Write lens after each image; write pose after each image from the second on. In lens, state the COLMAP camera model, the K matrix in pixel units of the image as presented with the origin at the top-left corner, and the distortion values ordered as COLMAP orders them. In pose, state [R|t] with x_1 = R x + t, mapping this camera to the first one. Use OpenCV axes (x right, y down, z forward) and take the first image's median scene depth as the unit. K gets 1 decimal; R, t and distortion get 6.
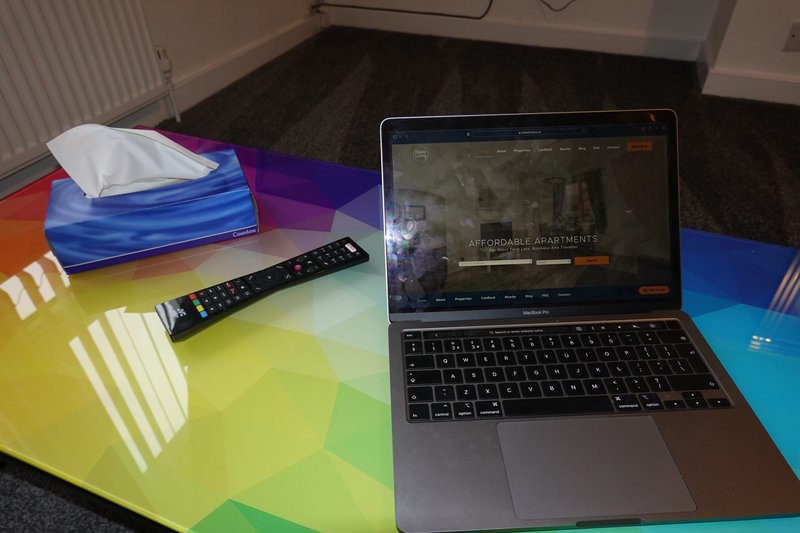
lens RADIAL K [[536.3, 0, 400.0], [0, 536.3, 266.5], [0, 0, 1]] dist [0.003293, 0.003404]
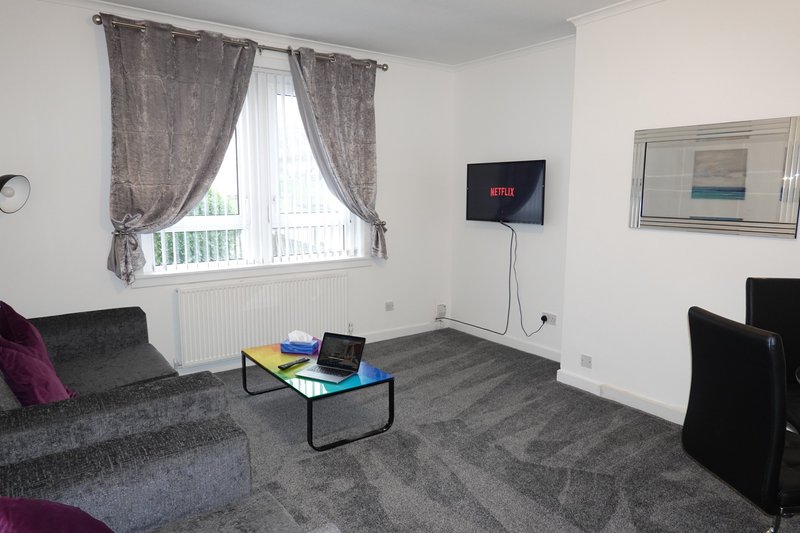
lens RADIAL K [[536.3, 0, 400.0], [0, 536.3, 266.5], [0, 0, 1]] dist [0.003293, 0.003404]
pose [[0.841021, 0.087020, -0.533959, 1.091822], [-0.344691, 0.846908, -0.404889, 0.354497], [0.416981, 0.524570, 0.742262, -1.023595]]
